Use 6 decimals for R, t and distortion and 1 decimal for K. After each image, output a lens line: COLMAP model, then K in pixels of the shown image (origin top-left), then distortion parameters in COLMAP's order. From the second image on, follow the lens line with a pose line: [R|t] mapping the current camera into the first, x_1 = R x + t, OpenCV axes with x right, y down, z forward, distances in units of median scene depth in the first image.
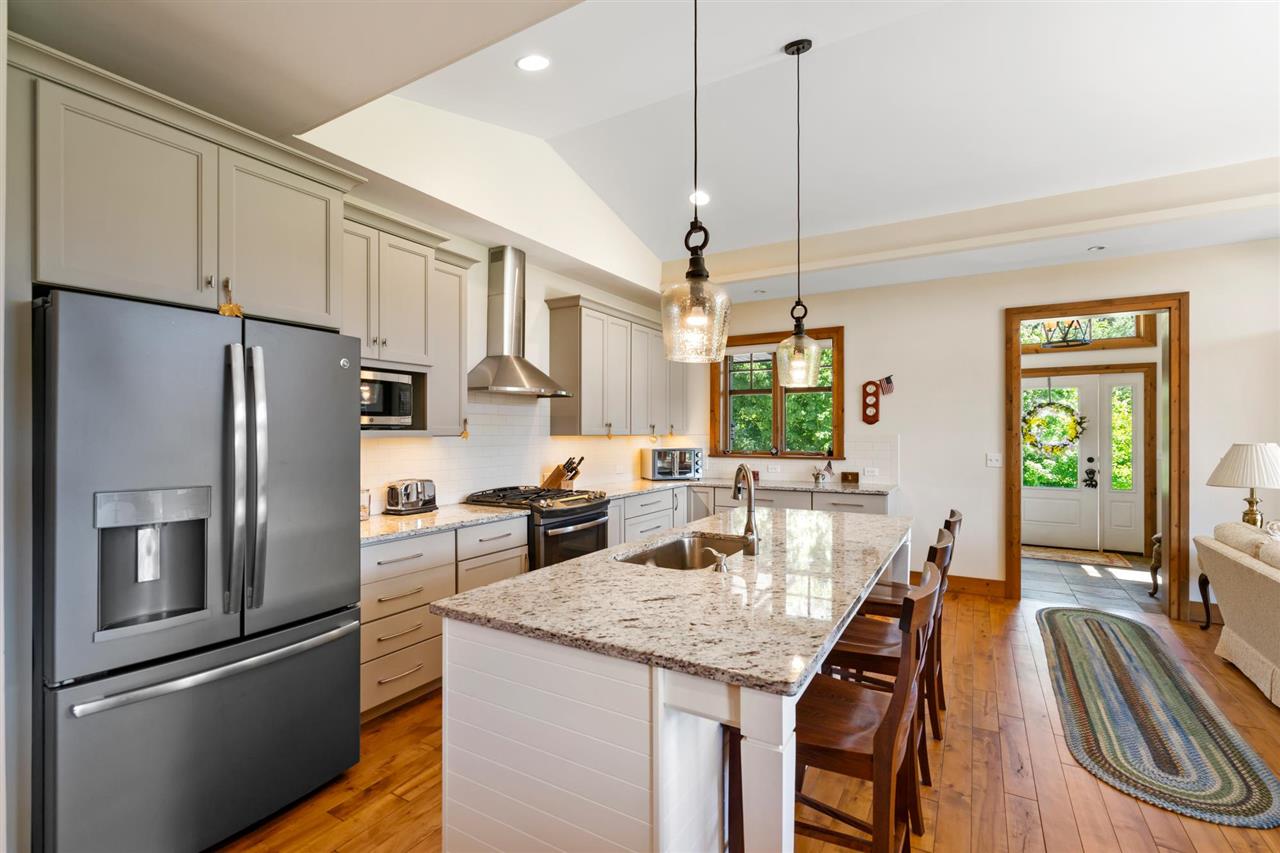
lens RADIAL K [[587.2, 0, 643.1], [0, 587.2, 428.5], [0, 0, 1]] dist [-0.002628, -0.000136]
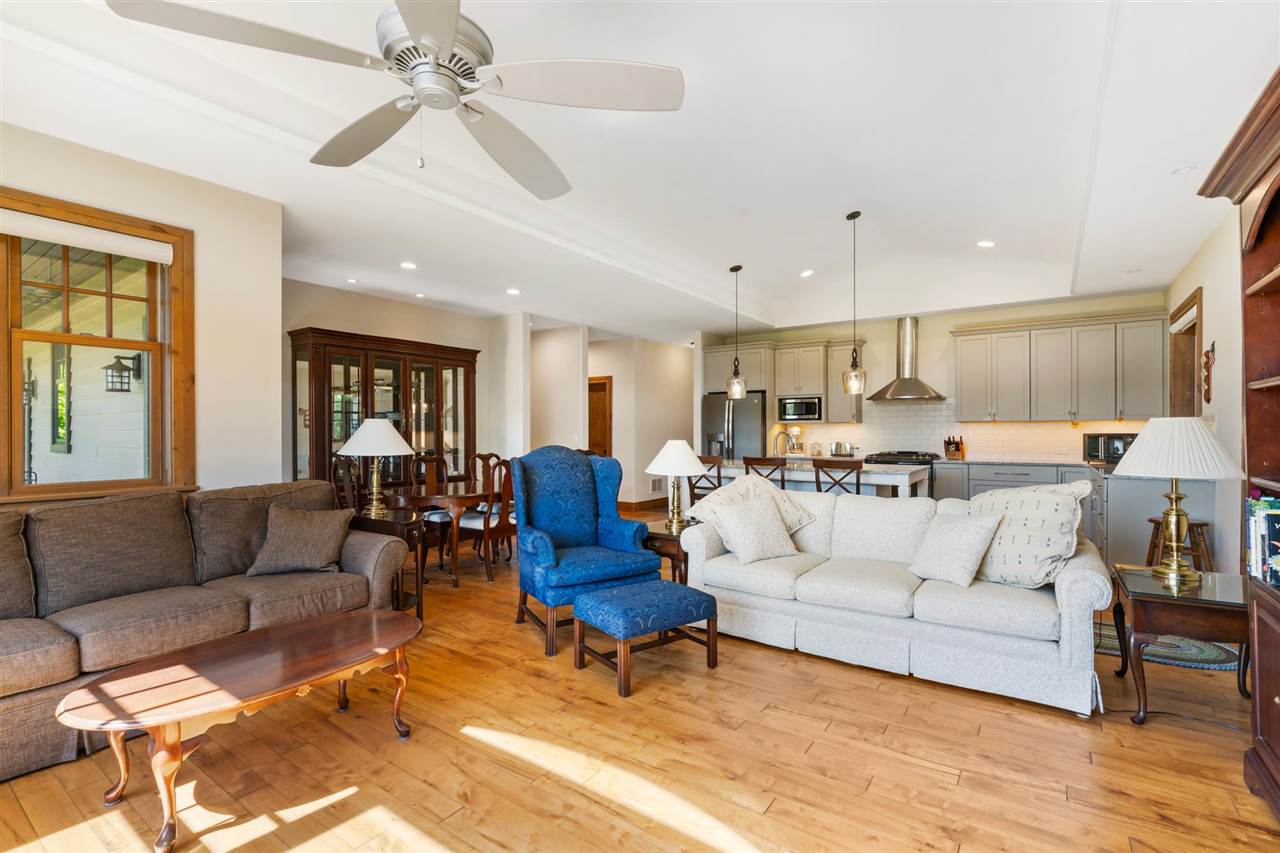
lens RADIAL K [[587.2, 0, 643.1], [0, 587.2, 428.5], [0, 0, 1]] dist [-0.002628, -0.000136]
pose [[-0.084152, -0.000145, -0.996453, 2.193732], [0.008082, 0.999967, -0.000828, 0.033984], [0.996420, -0.008124, -0.084148, 0.463723]]
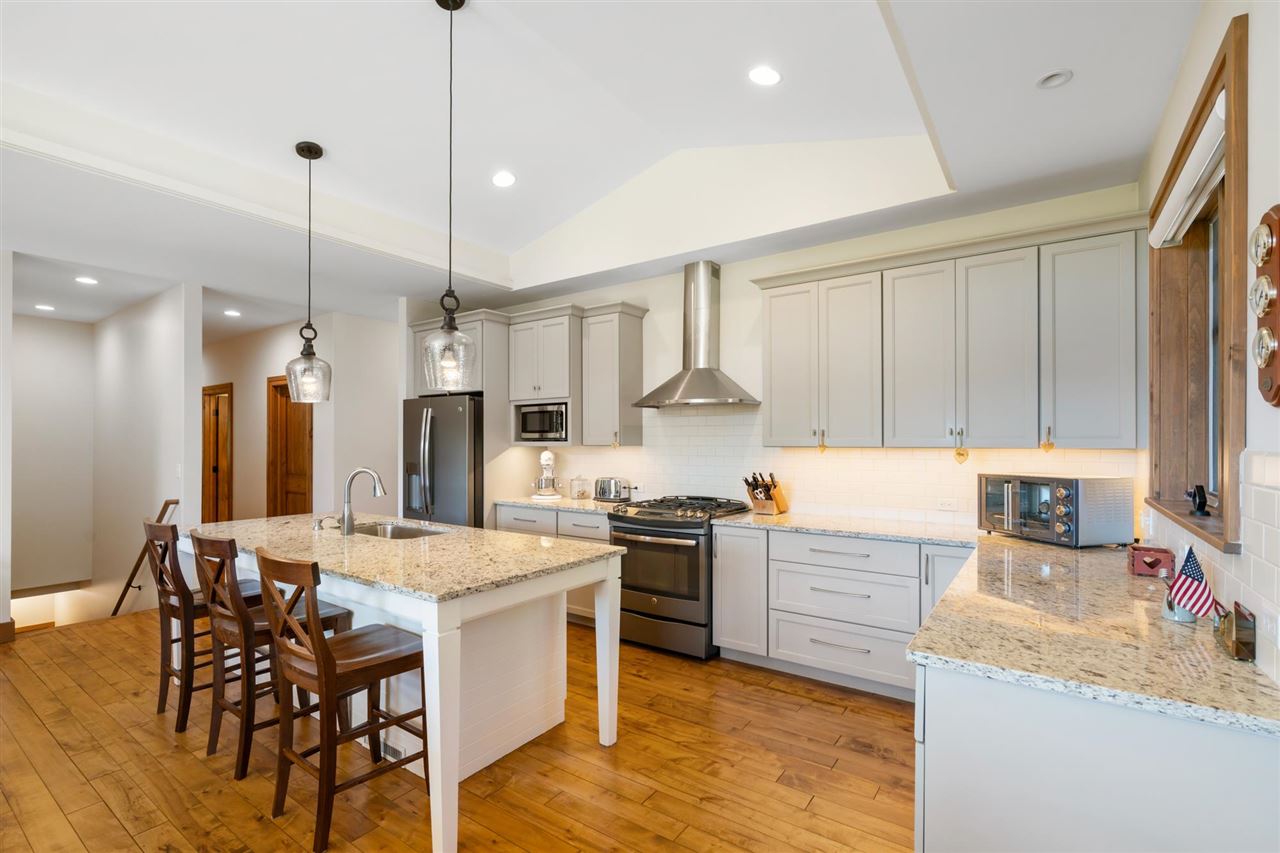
lens RADIAL K [[574.9, 0, 645.0], [0, 574.9, 439.3], [0, 0, 1]] dist [-0.014966, 0.000194]
pose [[-0.085698, -0.004391, -0.996311, 1.056908], [0.005605, 0.999972, -0.004889, 0.005269], [0.996305, -0.006003, -0.085671, 1.333690]]
